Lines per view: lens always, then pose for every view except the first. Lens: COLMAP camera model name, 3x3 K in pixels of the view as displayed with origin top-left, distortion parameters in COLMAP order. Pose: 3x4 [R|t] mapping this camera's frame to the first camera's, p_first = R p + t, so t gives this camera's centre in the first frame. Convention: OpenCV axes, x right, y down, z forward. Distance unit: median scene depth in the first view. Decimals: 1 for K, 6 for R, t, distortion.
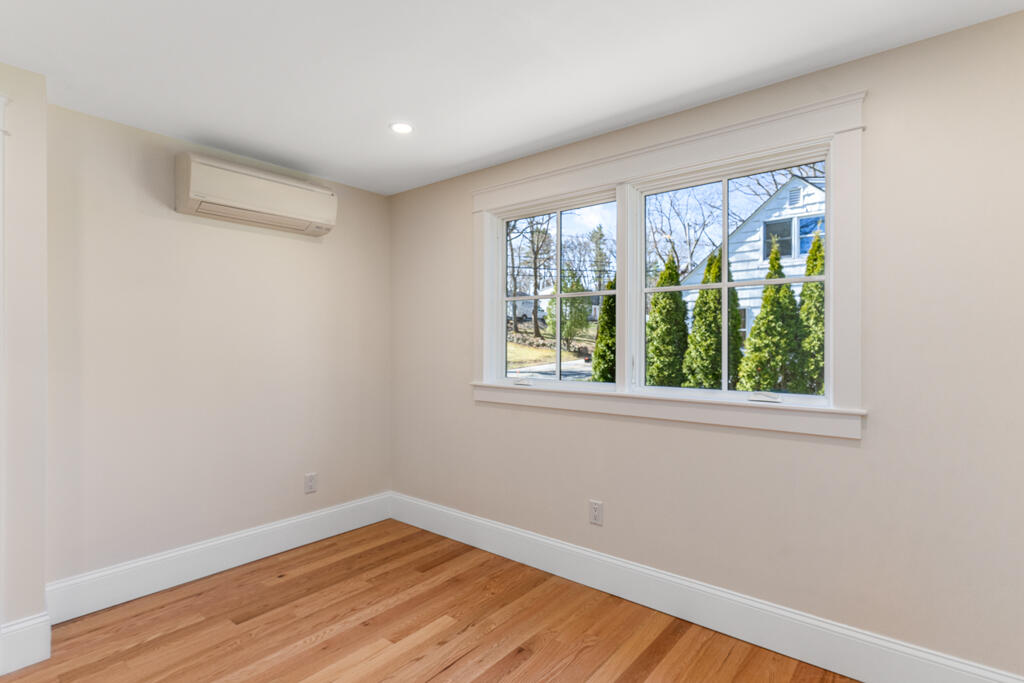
lens RADIAL K [[511.8, 0, 505.0], [0, 511.8, 343.4], [0, 0, 1]] dist [0.003232, 0.004174]
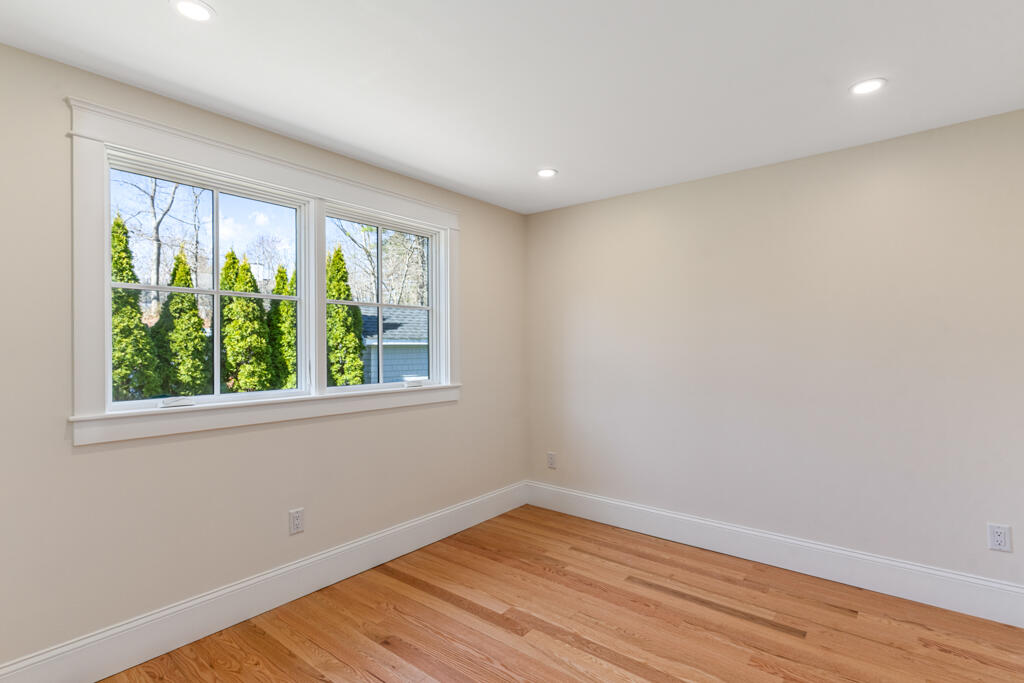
lens RADIAL K [[493.7, 0, 515.1], [0, 493.7, 341.7], [0, 0, 1]] dist [0.007954, 0.001288]
pose [[-0.008129, 0.007548, 0.999938, -0.882423], [0.001418, 0.999971, -0.007536, -0.008129], [-0.999966, 0.001356, -0.008139, 0.662986]]
